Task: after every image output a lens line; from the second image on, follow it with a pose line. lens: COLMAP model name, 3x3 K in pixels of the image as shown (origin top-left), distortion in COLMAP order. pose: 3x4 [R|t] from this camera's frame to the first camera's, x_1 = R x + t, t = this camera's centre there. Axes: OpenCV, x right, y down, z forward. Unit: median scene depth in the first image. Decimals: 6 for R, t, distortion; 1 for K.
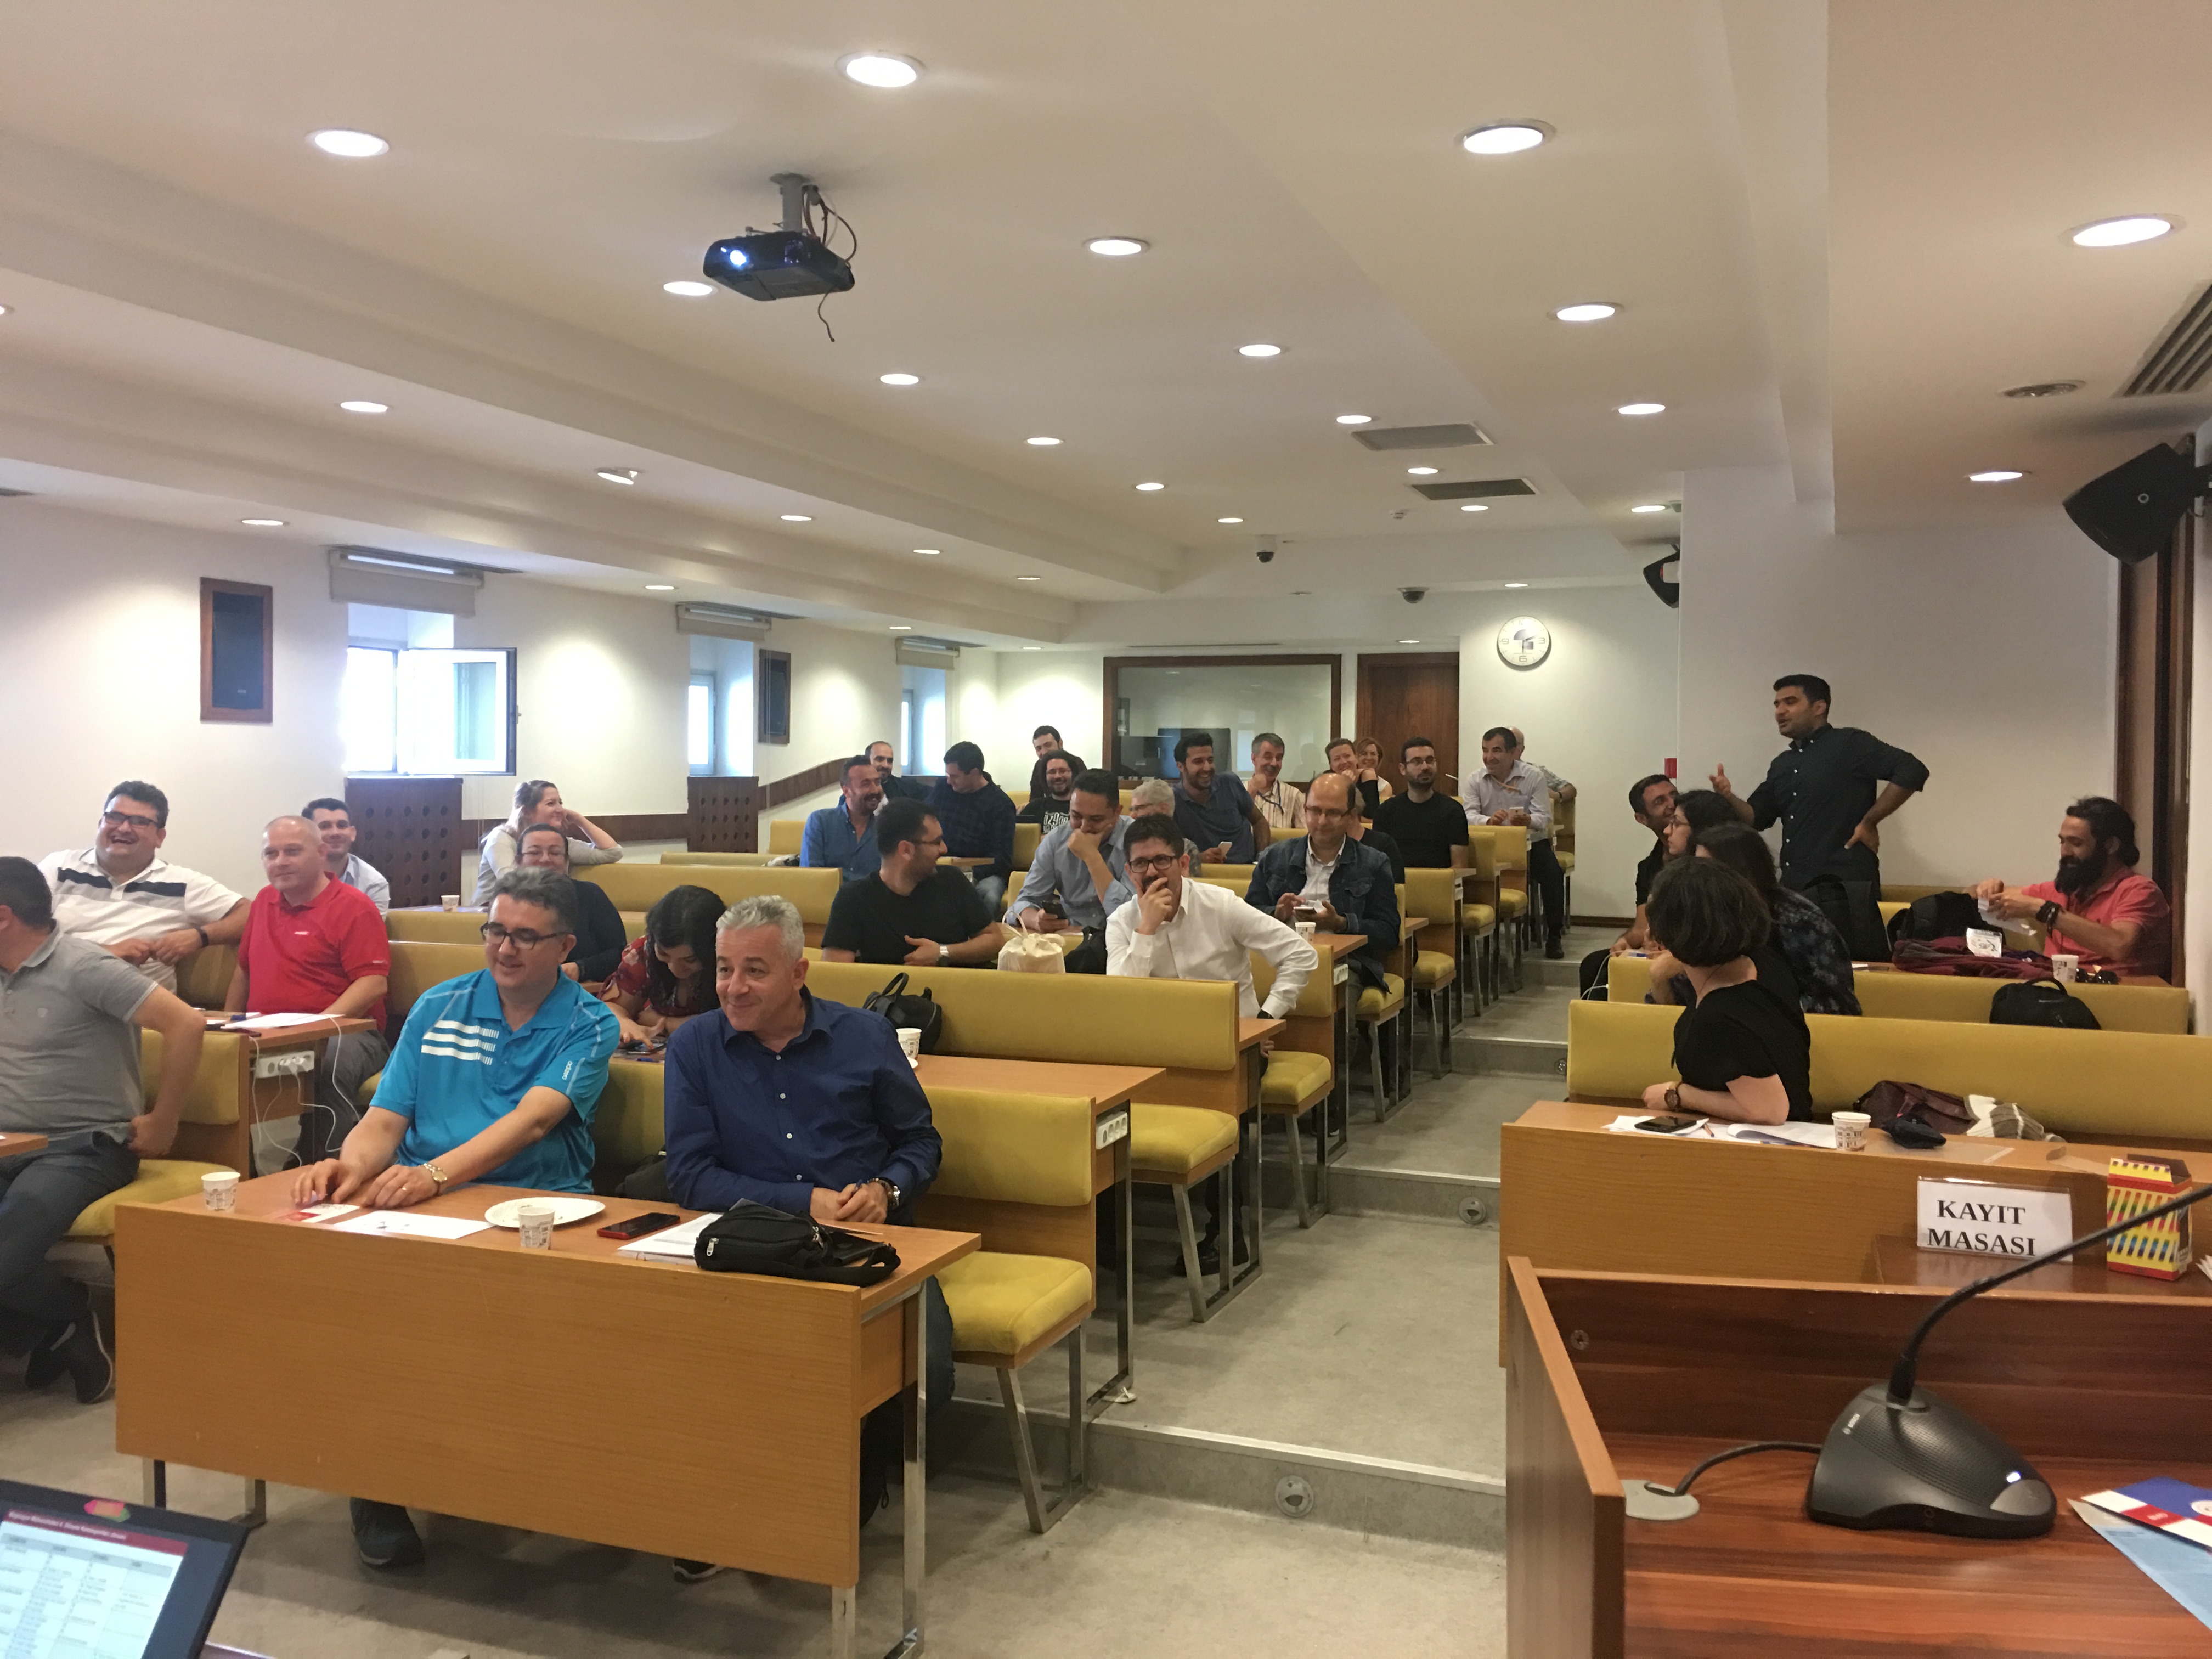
lens RADIAL K [[1860.7, 0, 1101.7], [0, 1860.7, 812.2], [0, 0, 1]] dist [0.081592, -0.078886]
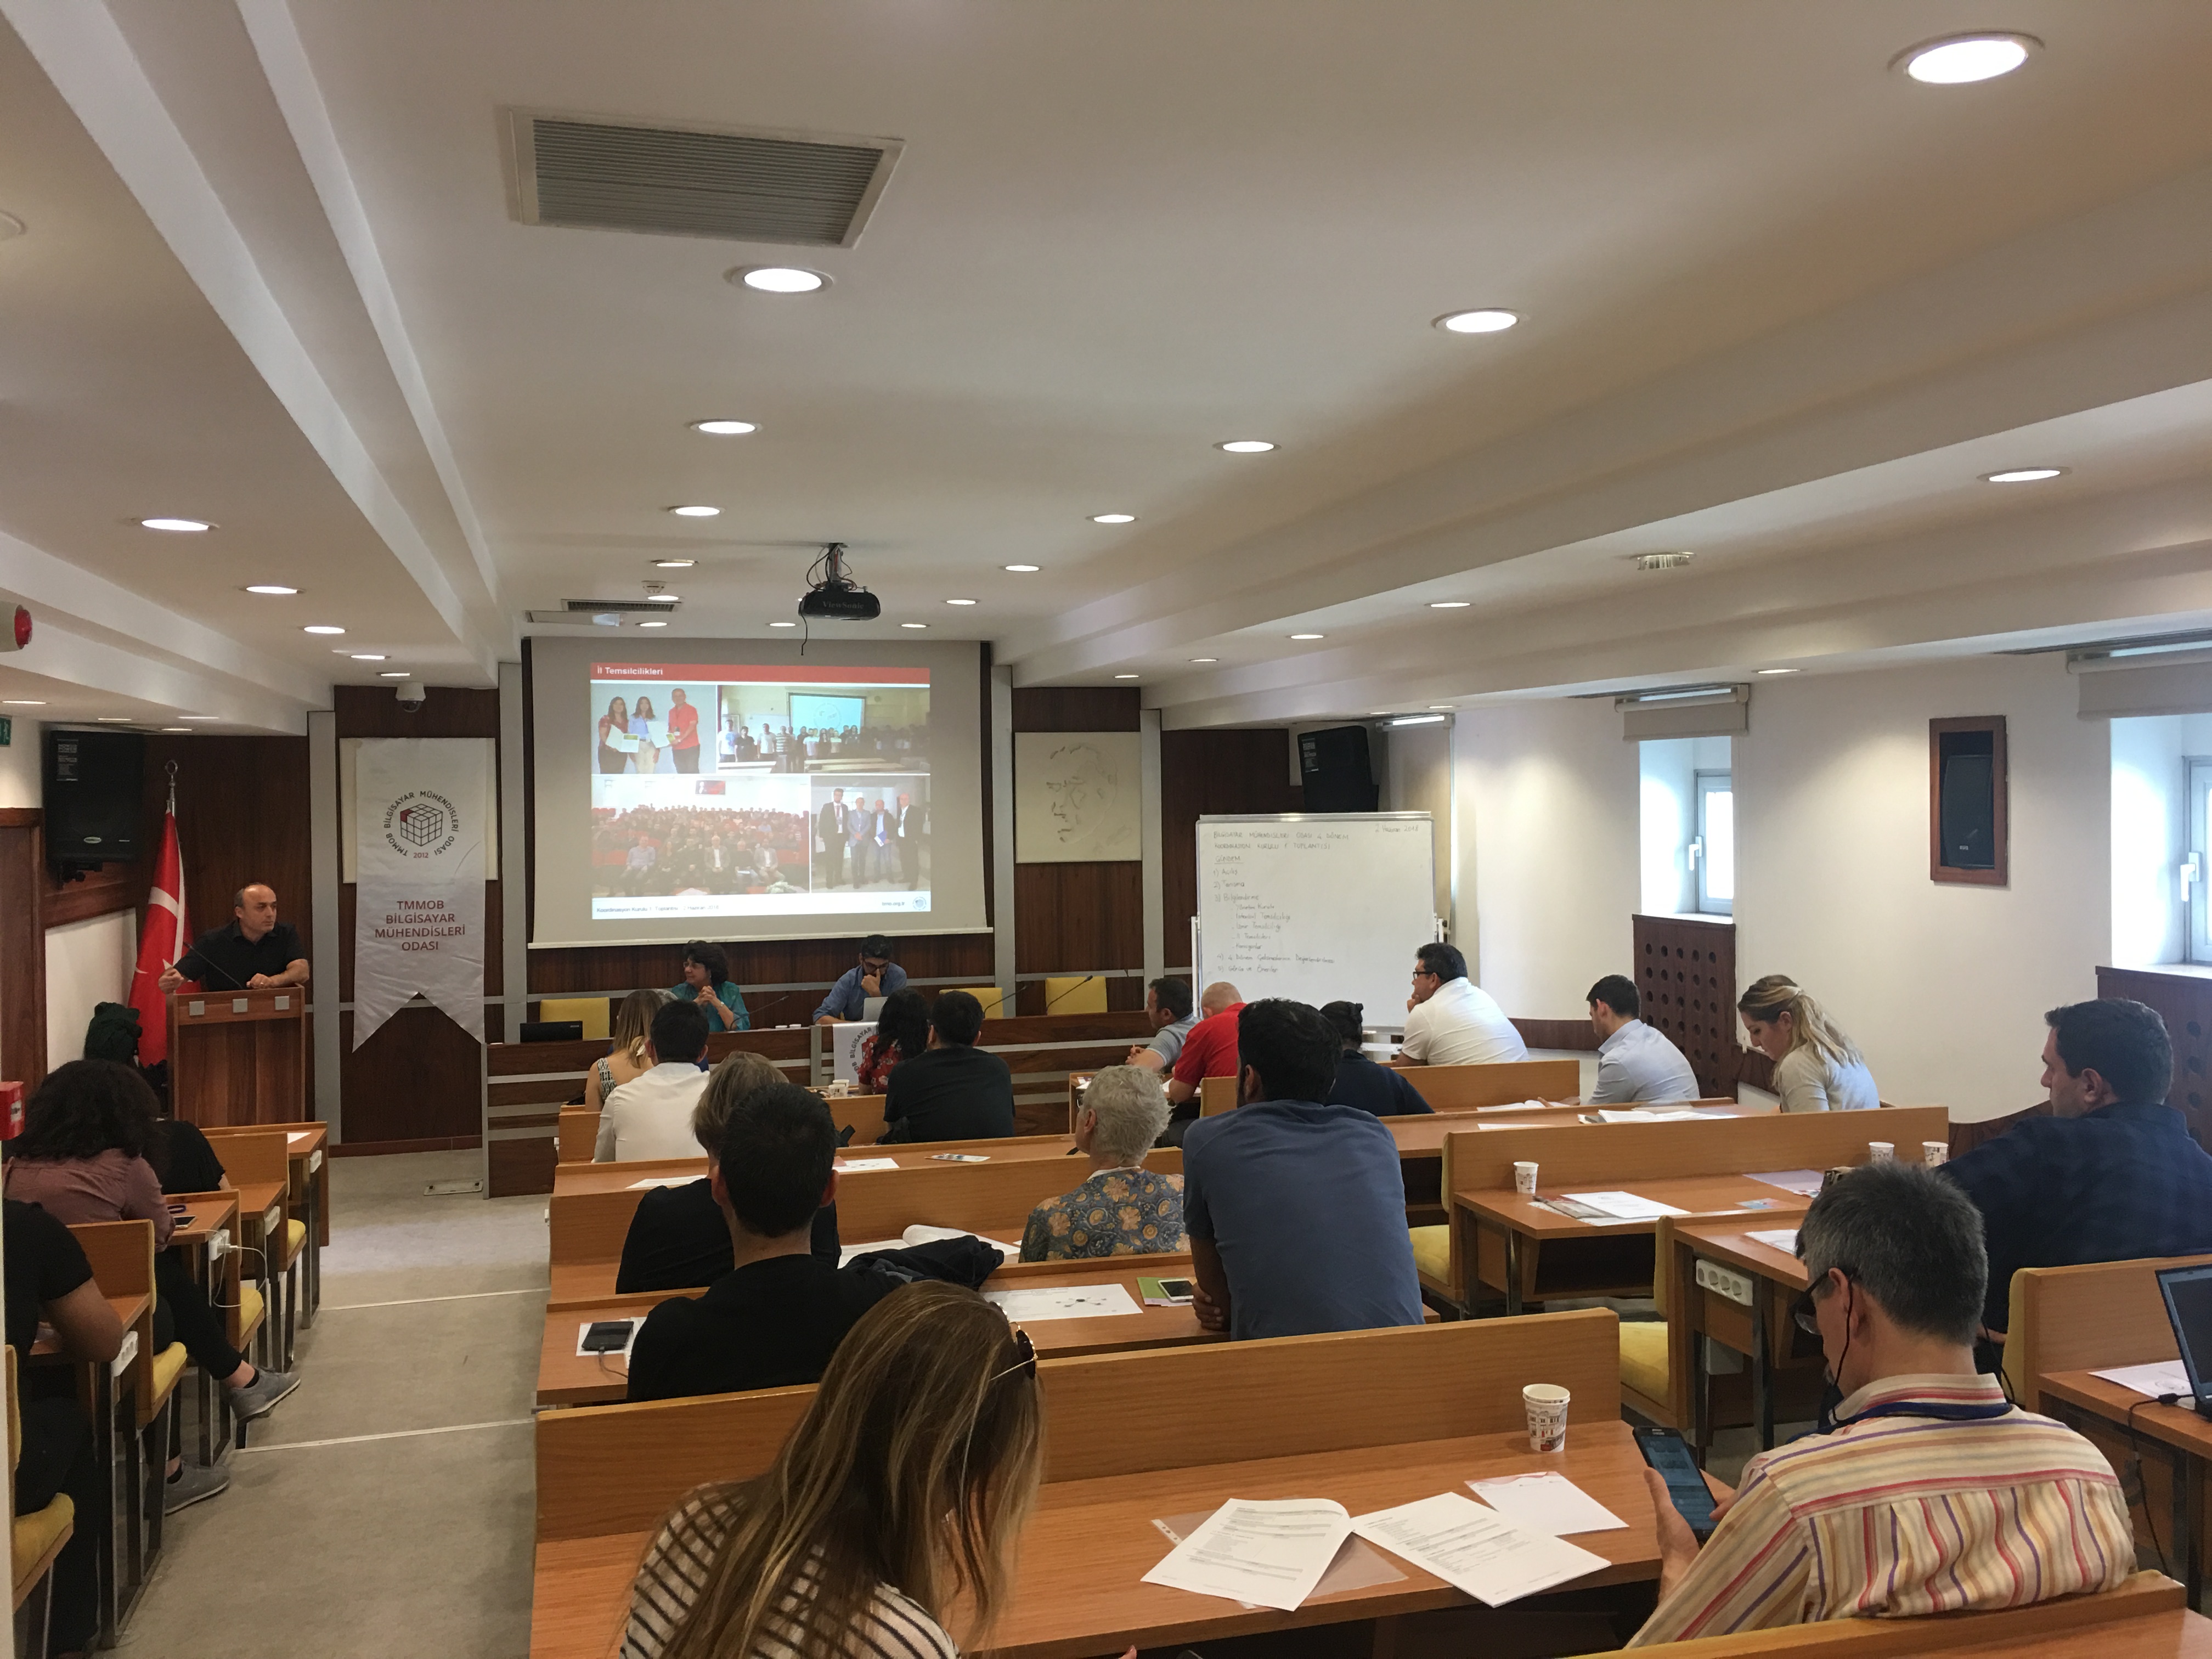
lens RADIAL K [[1860.7, 0, 1101.7], [0, 1860.7, 812.2], [0, 0, 1]] dist [0.081592, -0.078886]
pose [[-0.799152, 0.008144, -0.601074, 0.381160], [-0.006590, 0.999729, 0.022306, -0.103873], [0.601093, 0.021787, -0.798882, 1.555222]]
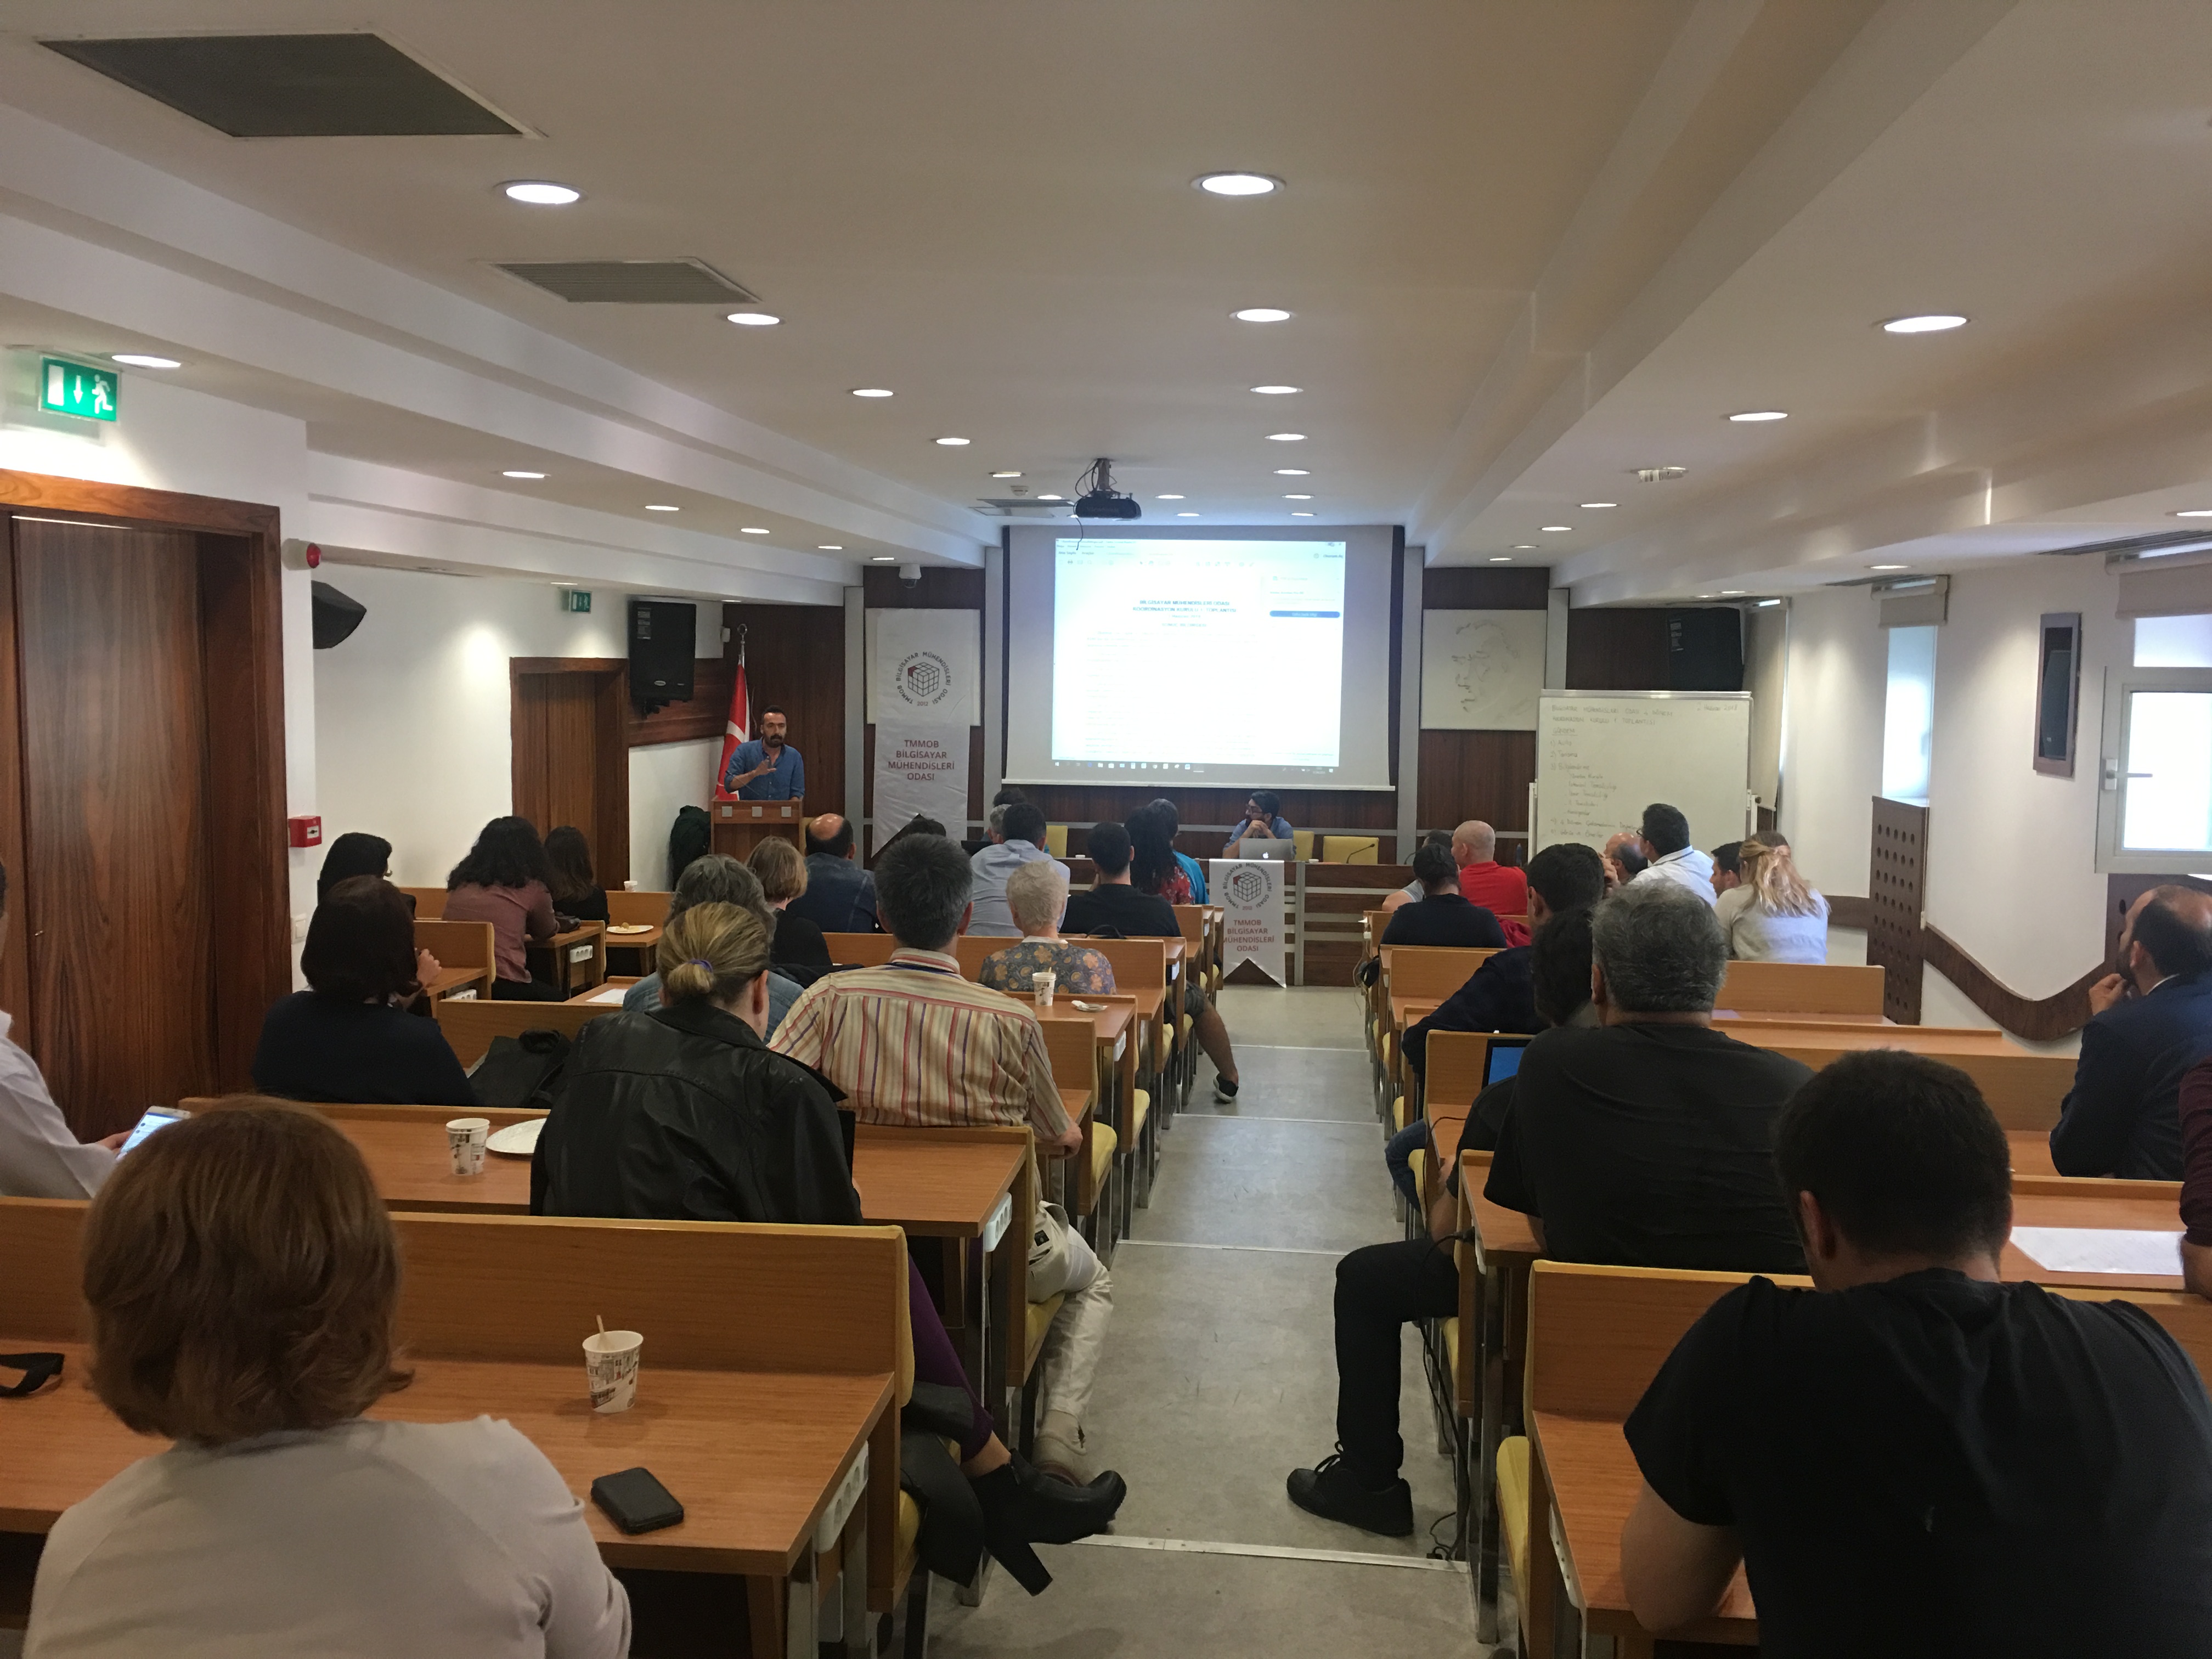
lens RADIAL K [[1860.7, 0, 1101.7], [0, 1860.7, 812.2], [0, 0, 1]] dist [0.081592, -0.078886]
pose [[-0.967790, 0.002209, -0.251750, 0.203314], [-0.024128, 0.994545, 0.101483, -0.117605], [0.250601, 0.104288, -0.962457, 1.874645]]
